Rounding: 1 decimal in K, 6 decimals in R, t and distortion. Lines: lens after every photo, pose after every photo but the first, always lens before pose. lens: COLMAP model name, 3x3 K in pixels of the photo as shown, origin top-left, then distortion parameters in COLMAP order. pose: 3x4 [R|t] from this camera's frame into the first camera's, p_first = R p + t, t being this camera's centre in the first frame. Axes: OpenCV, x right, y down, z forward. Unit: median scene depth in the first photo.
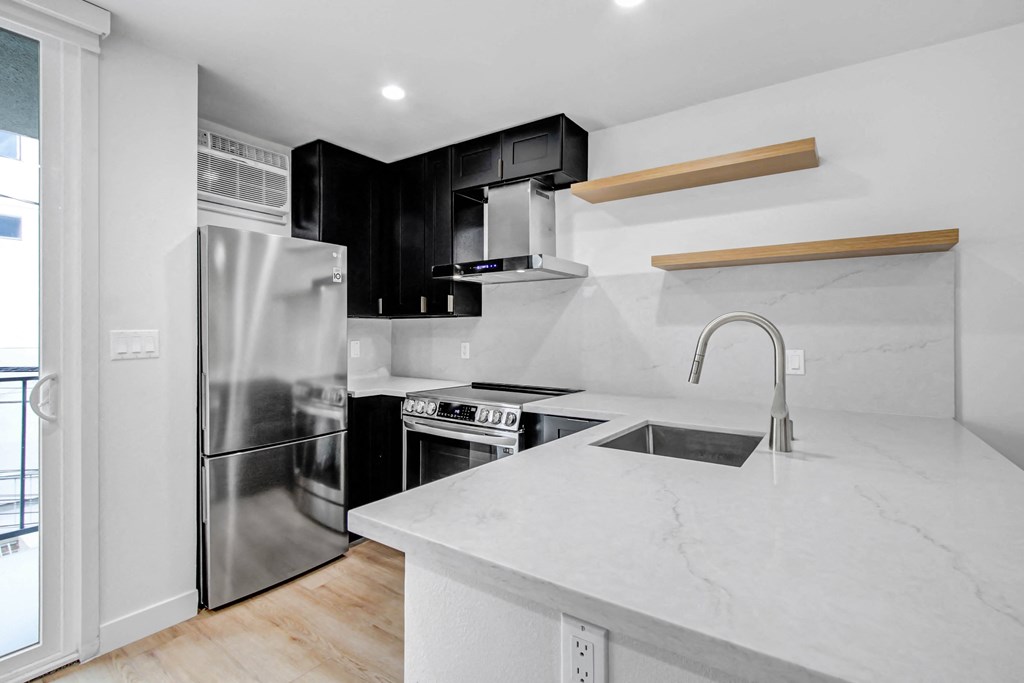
lens RADIAL K [[486.0, 0, 507.4], [0, 486.0, 331.0], [0, 0, 1]] dist [-0.035649, 0.000098]
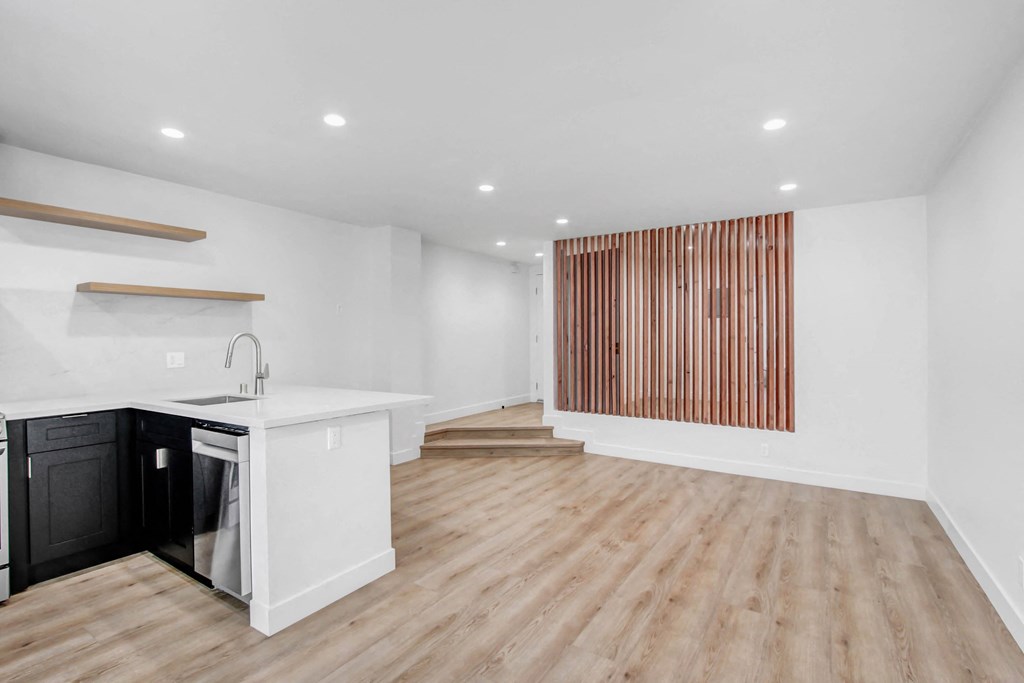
lens RADIAL K [[486.0, 0, 507.4], [0, 486.0, 331.0], [0, 0, 1]] dist [-0.035649, 0.000098]
pose [[-0.054010, 0.018618, 0.998367, -1.067800], [-0.002587, 0.999820, -0.018785, -0.007644], [-0.998537, -0.003597, -0.053952, -0.022513]]
